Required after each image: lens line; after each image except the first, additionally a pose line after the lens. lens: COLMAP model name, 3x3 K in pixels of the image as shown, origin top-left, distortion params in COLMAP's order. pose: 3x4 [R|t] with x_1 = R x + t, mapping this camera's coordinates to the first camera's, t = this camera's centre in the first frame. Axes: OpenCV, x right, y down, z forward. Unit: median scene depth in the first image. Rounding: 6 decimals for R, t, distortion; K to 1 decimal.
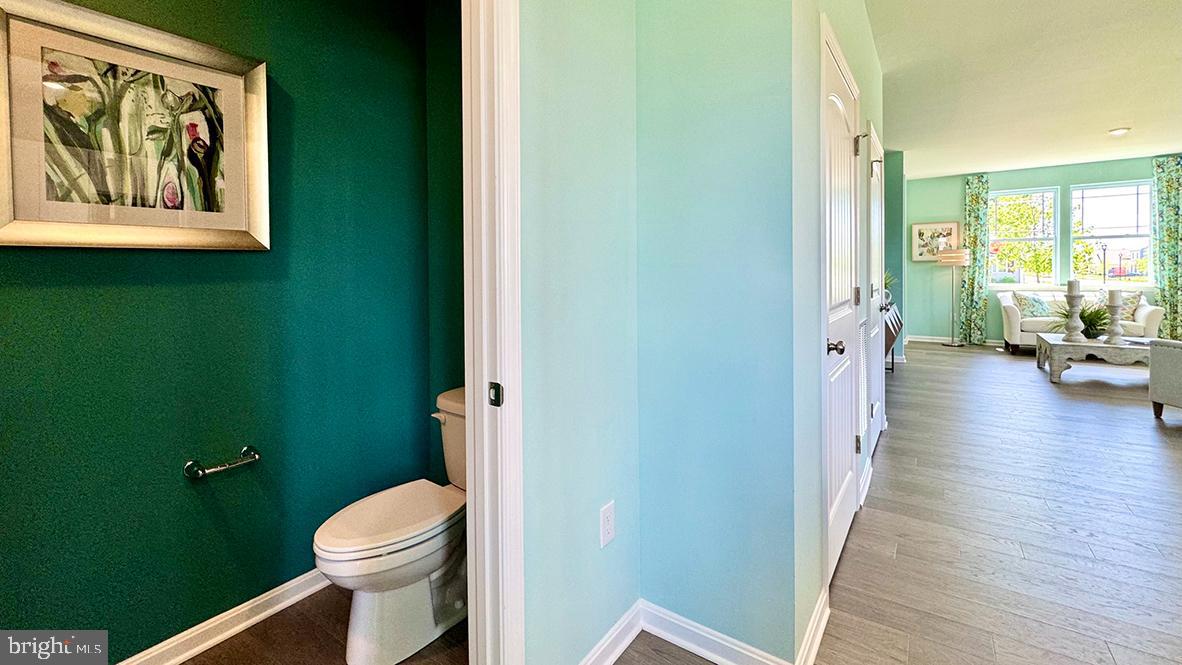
lens RADIAL K [[496.9, 0, 591.1], [0, 496.9, 279.1], [0, 0, 1]] dist [-0.002707, -0.000178]
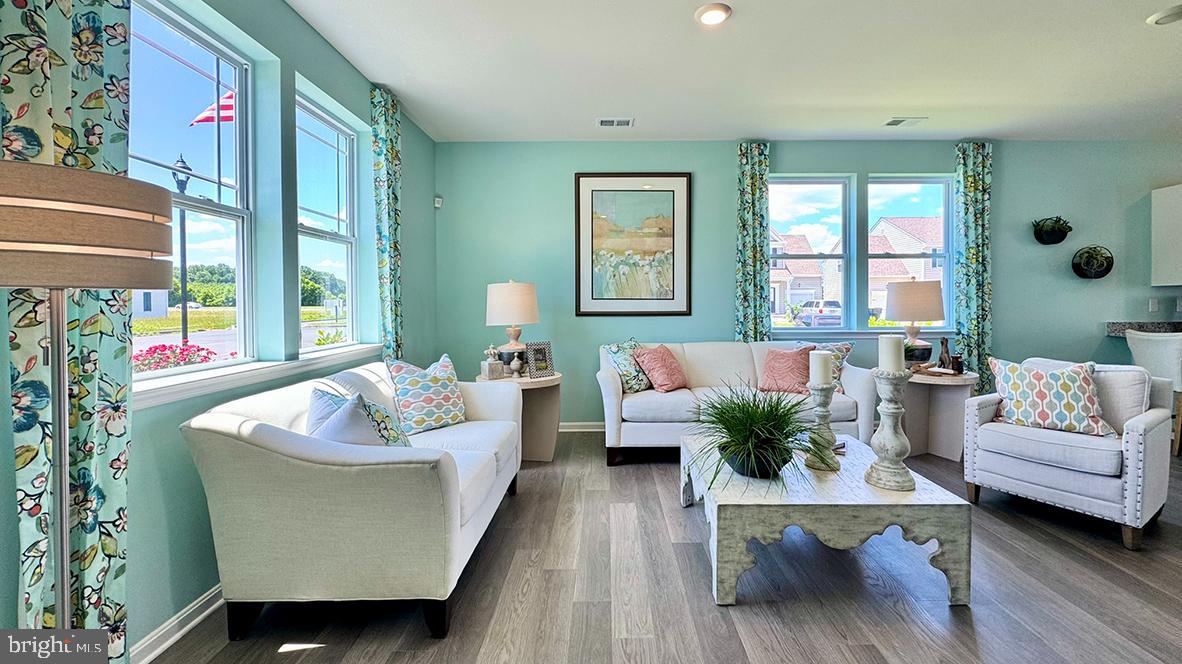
lens RADIAL K [[494.6, 0, 608.7], [0, 494.6, 307.0], [0, 0, 1]] dist [-0.000441, -0.000160]
pose [[-0.571401, 0.005045, 0.820655, 0.515201], [0.021497, 0.999730, 0.008822, -0.019764], [-0.820389, 0.022683, -0.571356, 0.947515]]
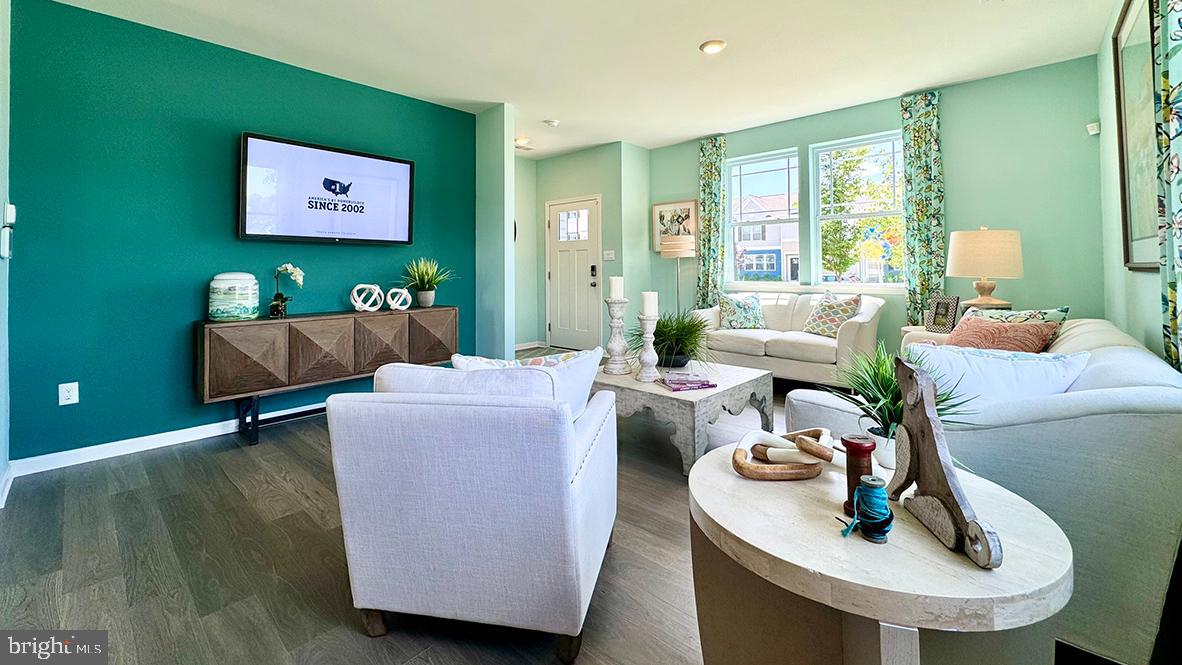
lens RADIAL K [[474.4, 0, 591.2], [0, 474.4, 261.9], [0, 0, 1]] dist [-0.001269, -0.000053]
pose [[0.991433, -0.001455, -0.130605, 0.690341], [-0.001710, 0.999708, -0.024118, -0.002723], [0.130602, 0.024135, 0.991141, 0.261611]]
